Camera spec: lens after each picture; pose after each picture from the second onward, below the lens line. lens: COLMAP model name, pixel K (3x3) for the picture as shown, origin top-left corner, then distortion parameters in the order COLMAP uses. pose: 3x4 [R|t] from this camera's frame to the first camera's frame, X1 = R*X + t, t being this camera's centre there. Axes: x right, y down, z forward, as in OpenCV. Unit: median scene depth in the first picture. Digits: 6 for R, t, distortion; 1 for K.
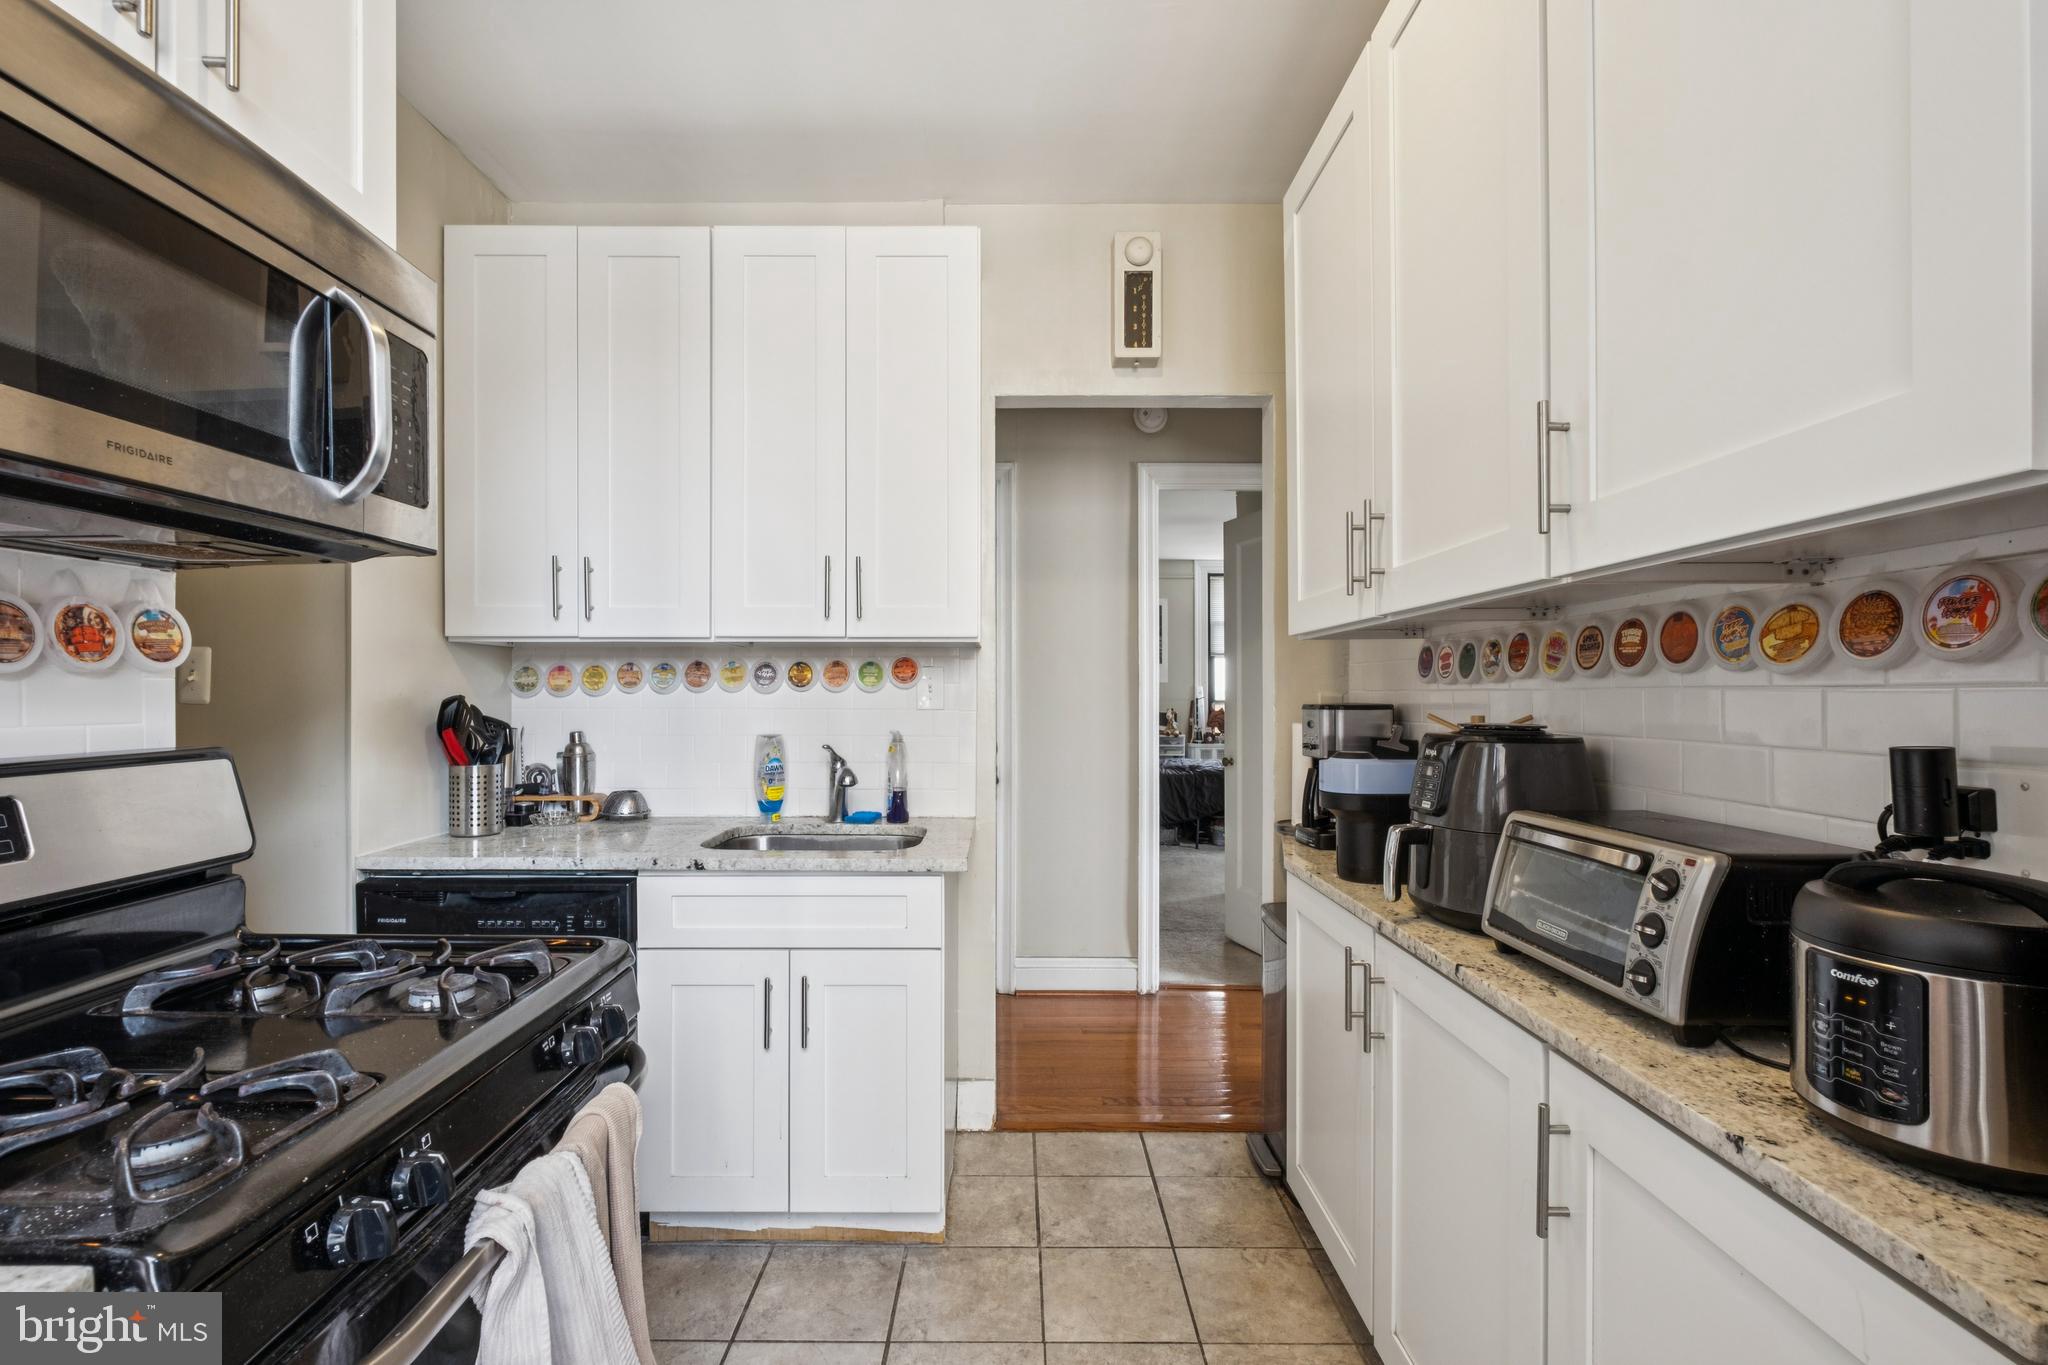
lens RADIAL K [[908.7, 0, 1021.0], [0, 908.7, 685.2], [0, 0, 1]] dist [-0.000730, -0.000043]
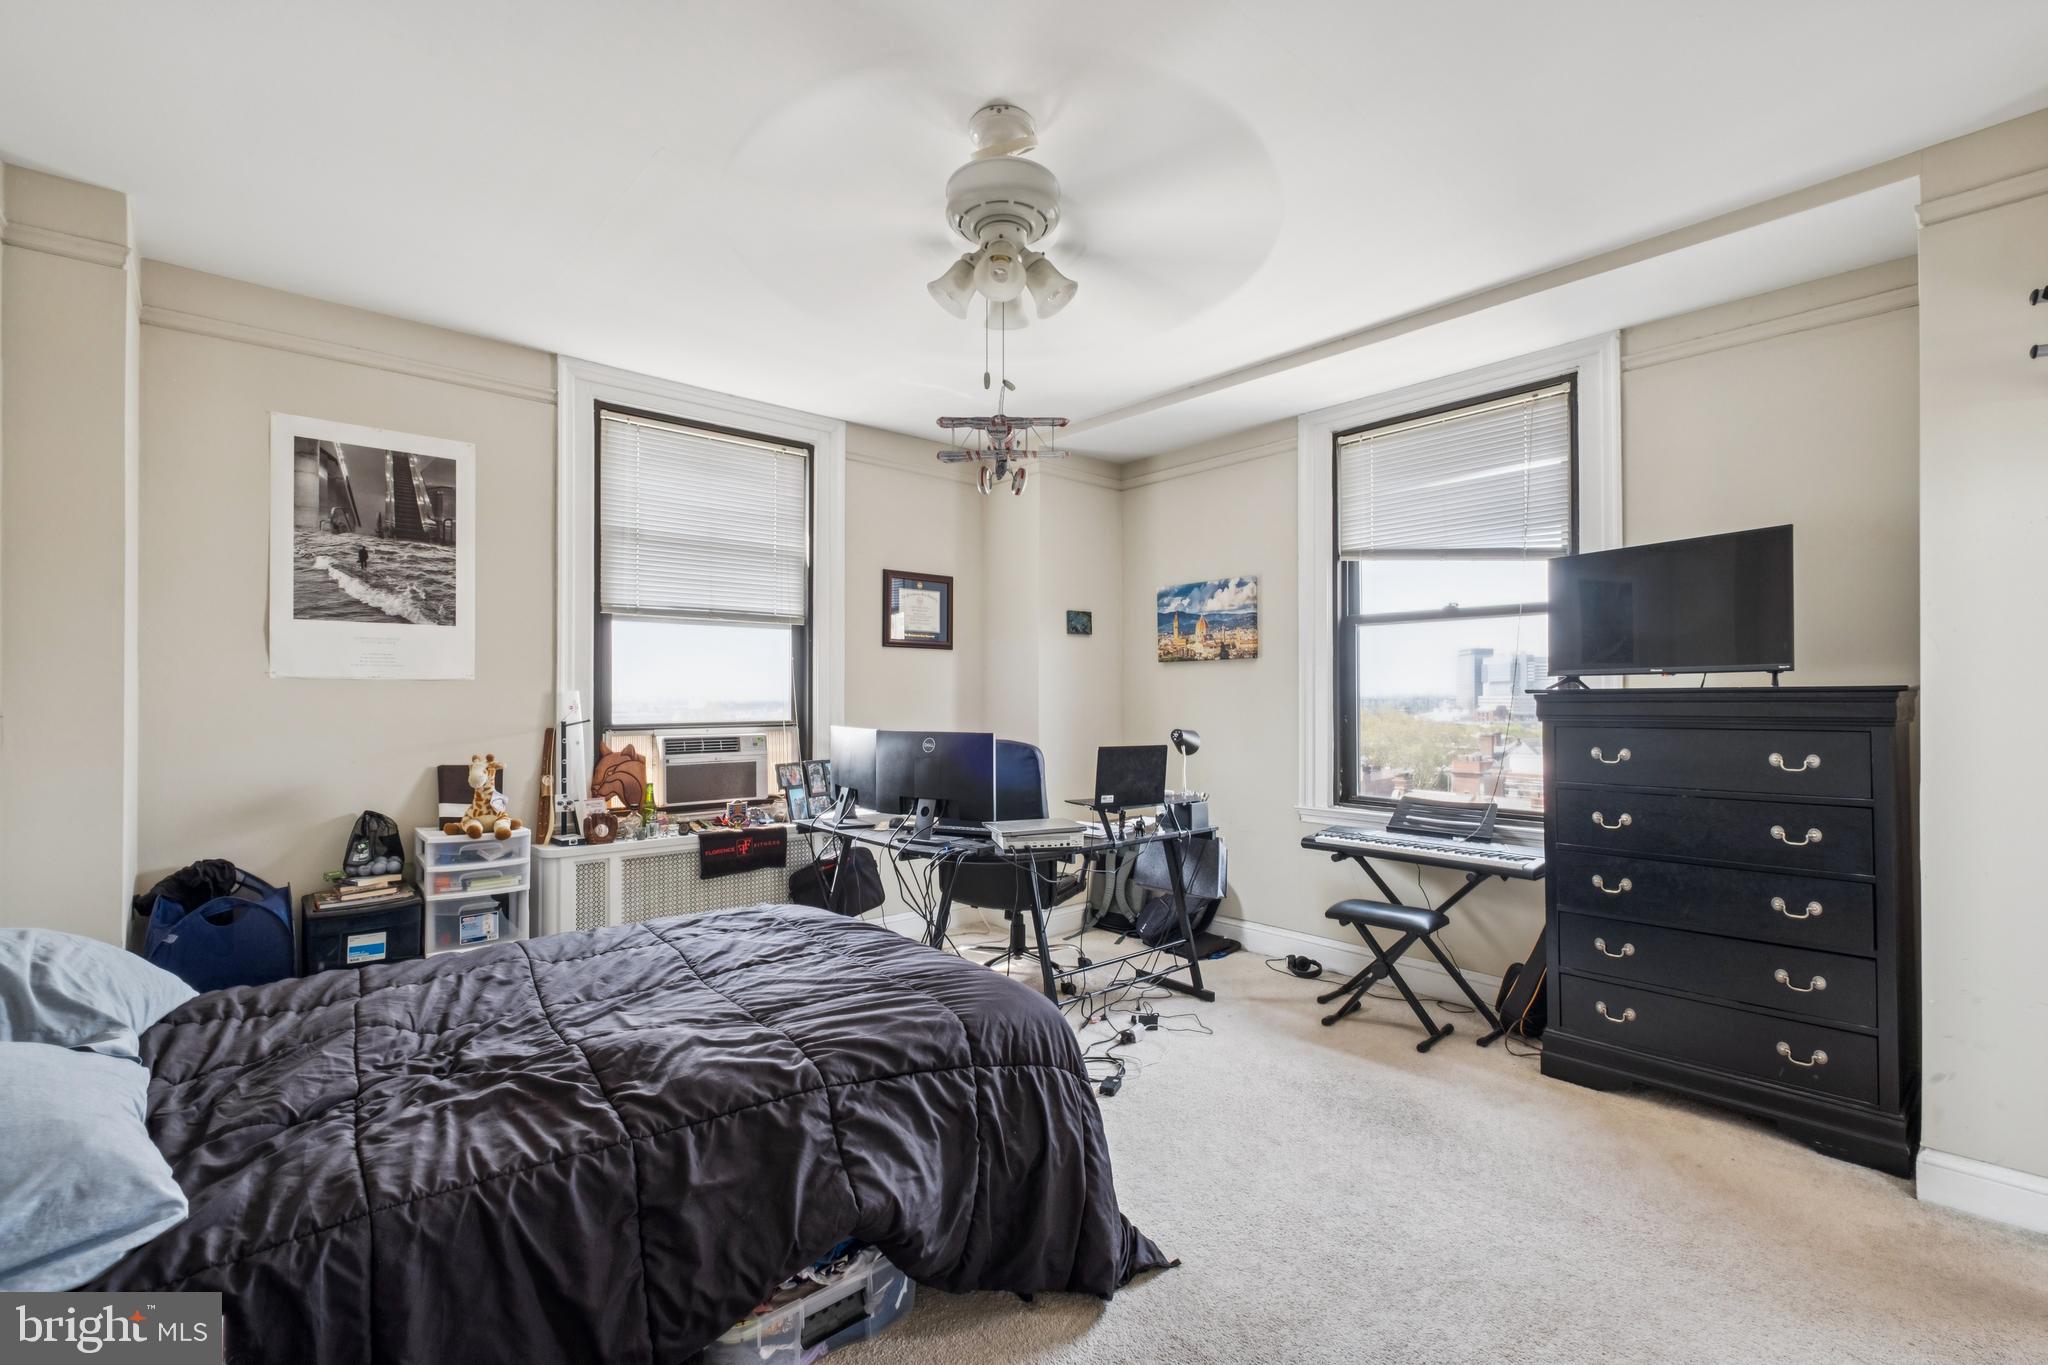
lens RADIAL K [[908.7, 0, 1021.9], [0, 908.7, 686.4], [0, 0, 1]] dist [-0.000730, -0.000043]
pose [[0.760625, 0.009473, 0.649122, 0.095307], [-0.005414, 0.999951, -0.008248, 0.001996], [-0.649169, 0.002759, 0.760640, 0.598244]]
